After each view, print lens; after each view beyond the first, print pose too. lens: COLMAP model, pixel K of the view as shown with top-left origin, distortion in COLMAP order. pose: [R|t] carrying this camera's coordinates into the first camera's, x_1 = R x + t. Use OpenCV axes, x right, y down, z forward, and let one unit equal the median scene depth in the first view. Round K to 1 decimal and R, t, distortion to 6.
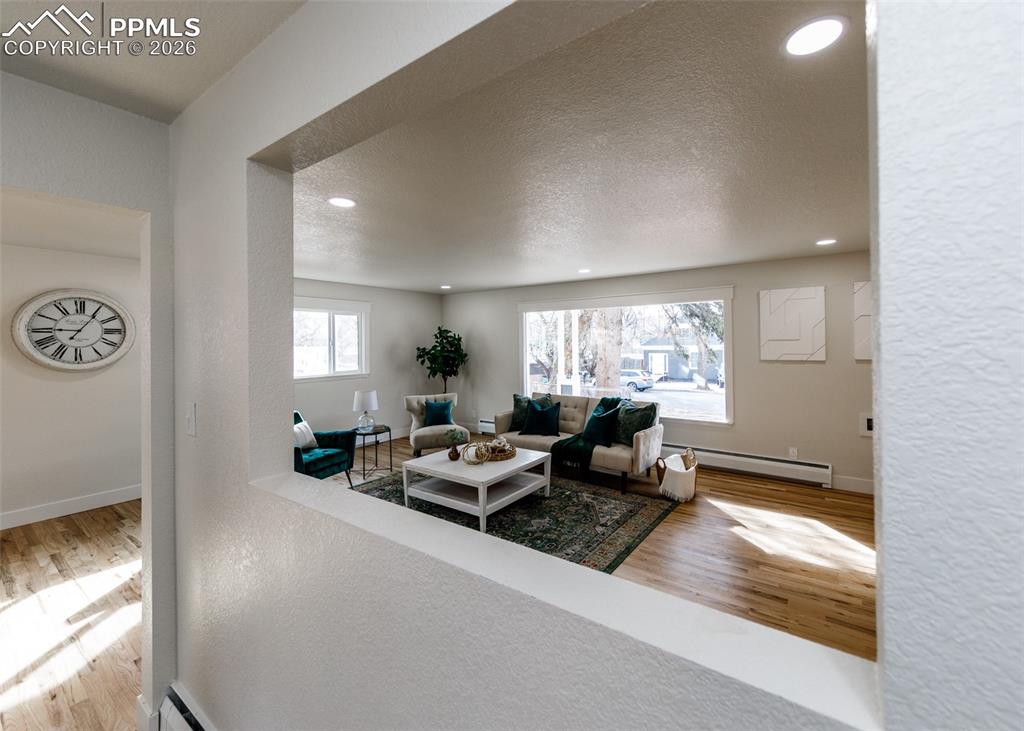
lens RADIAL K [[418.2, 0, 540.4], [0, 418.2, 341.3], [0, 0, 1]] dist [0.000638, -0.000252]
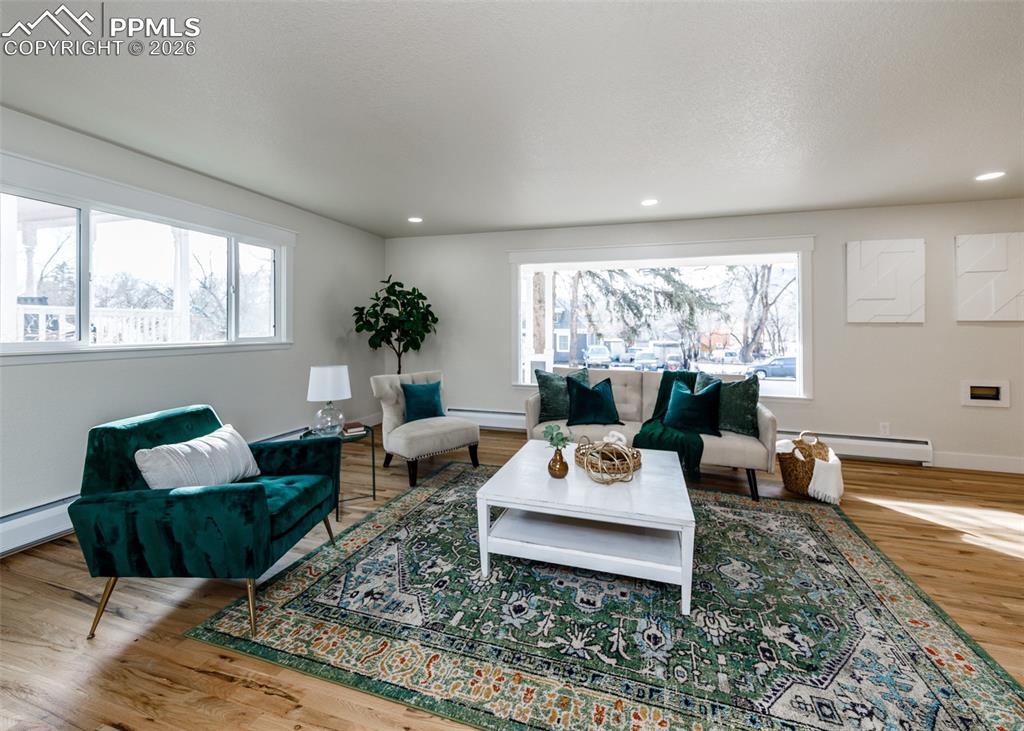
lens RADIAL K [[410.7, 0, 523.3], [0, 410.7, 325.2], [0, 0, 1]] dist [0.001977, -0.000066]
pose [[0.950938, 0.016911, 0.308919, -0.386247], [-0.016482, 0.999856, -0.003999, 0.067844], [-0.308942, -0.001289, 0.951080, 0.424736]]
